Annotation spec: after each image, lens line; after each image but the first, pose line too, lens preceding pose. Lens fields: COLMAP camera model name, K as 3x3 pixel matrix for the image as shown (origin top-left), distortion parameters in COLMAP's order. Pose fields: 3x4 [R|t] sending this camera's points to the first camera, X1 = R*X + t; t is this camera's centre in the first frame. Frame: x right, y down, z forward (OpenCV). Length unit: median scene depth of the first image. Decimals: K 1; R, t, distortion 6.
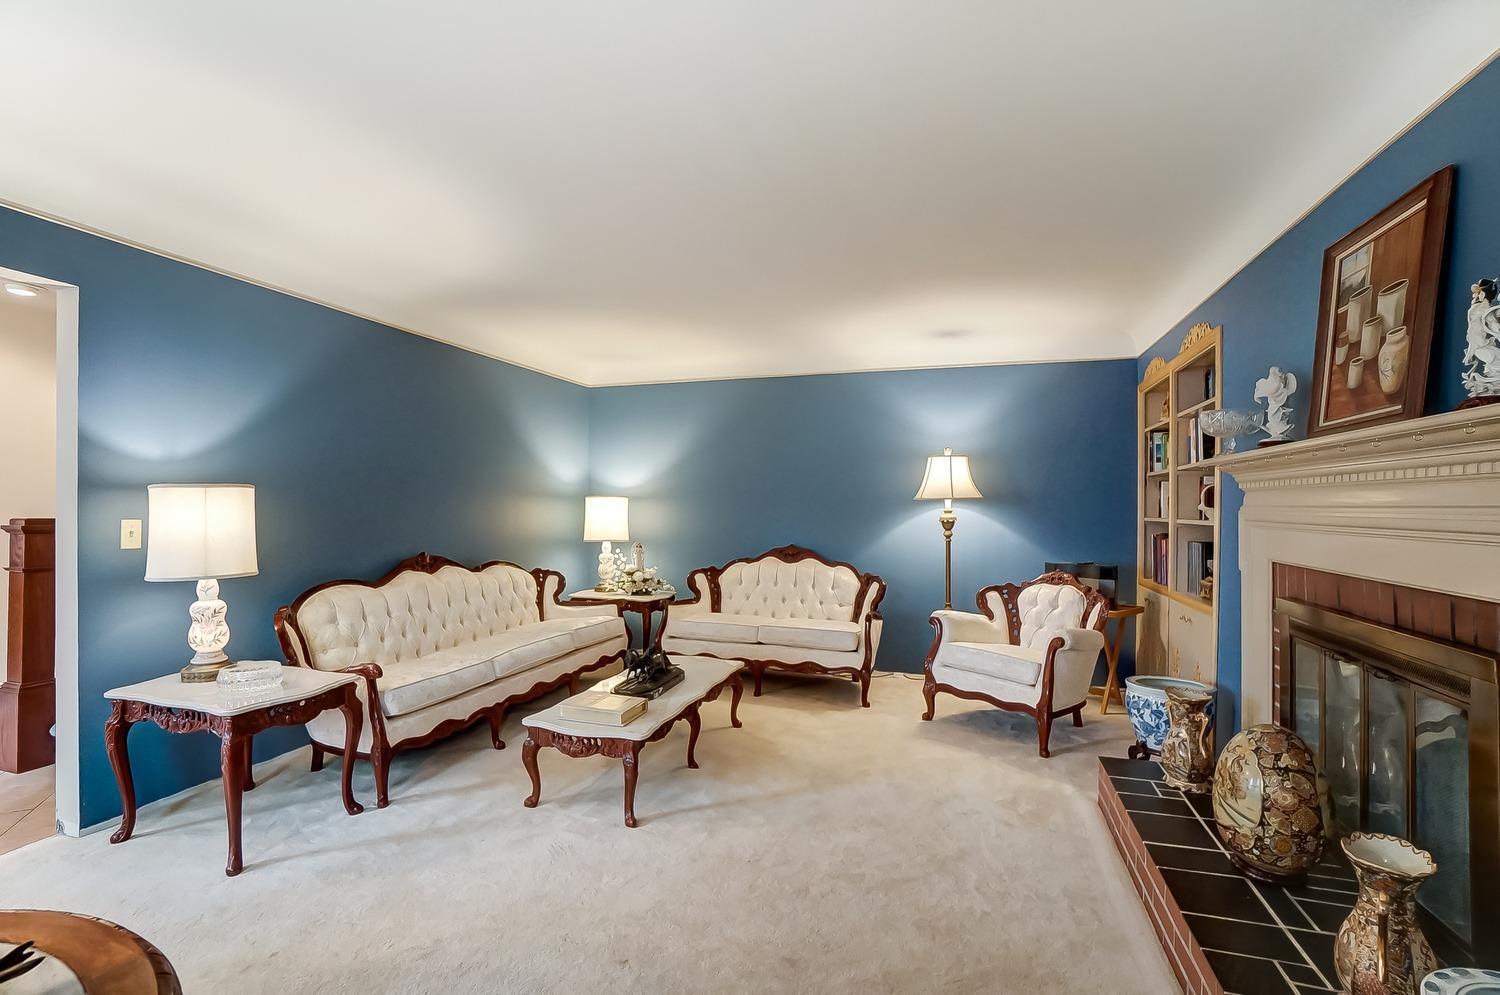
lens RADIAL K [[672.1, 0, 733.3], [0, 672.1, 503.2], [0, 0, 1]] dist [-0.072519, 0.025128]
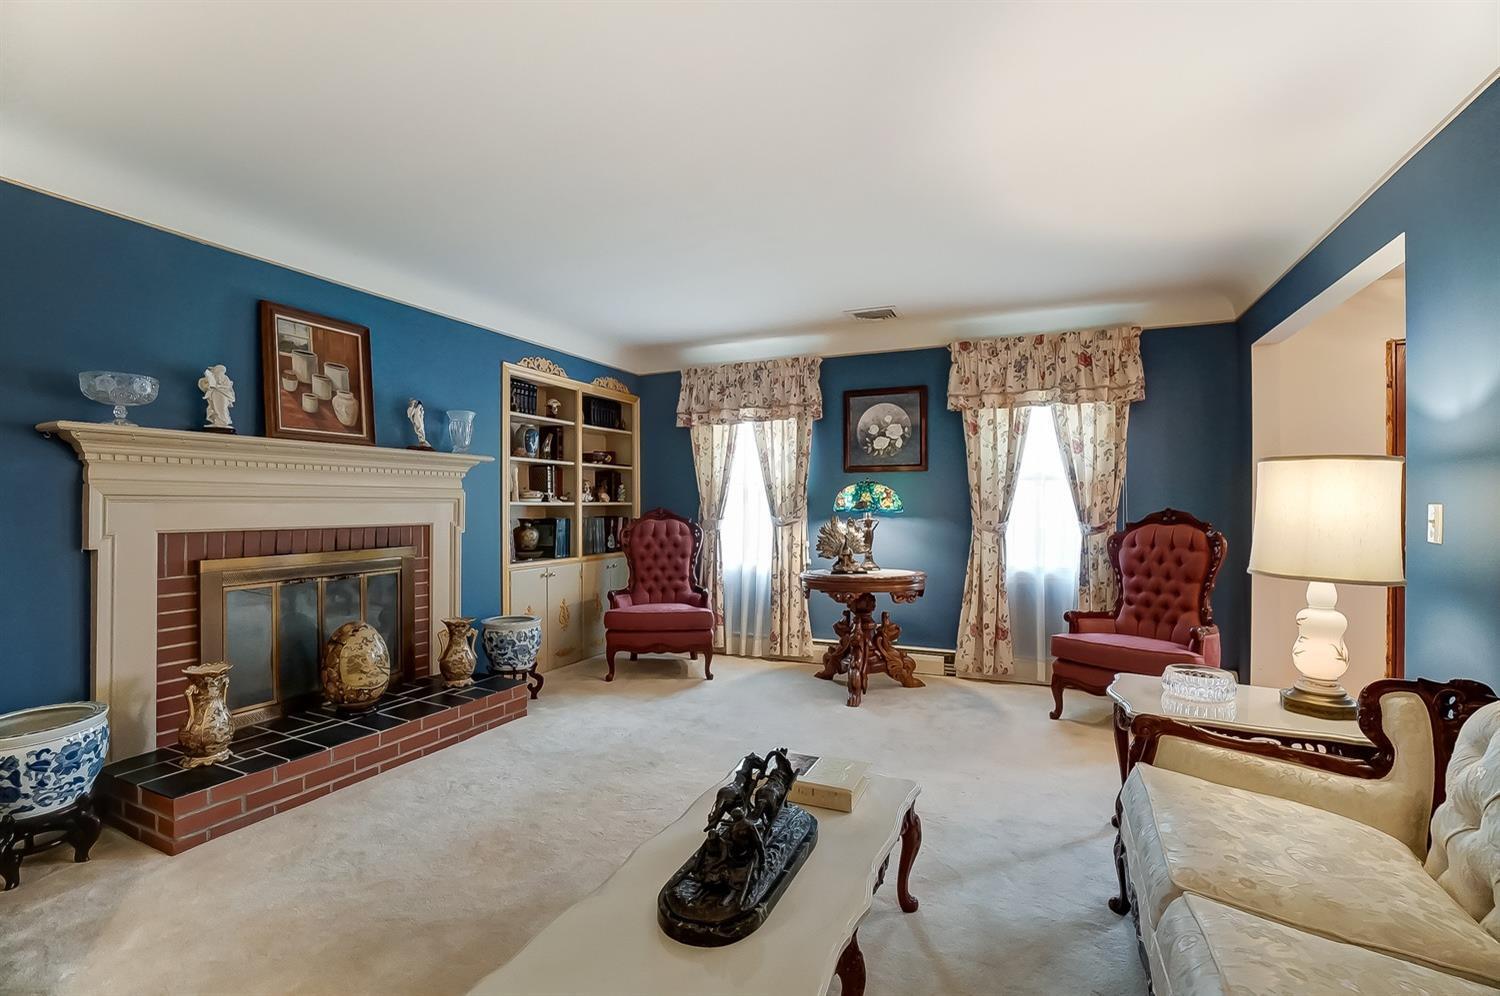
lens RADIAL K [[672.1, 0, 733.3], [0, 672.1, 503.7], [0, 0, 1]] dist [-0.072519, 0.025128]
pose [[-0.992993, -0.006854, 0.117975, -0.197098], [-0.007070, 0.999974, -0.001413, 0.031549], [-0.117963, -0.002237, -0.993016, 1.678371]]
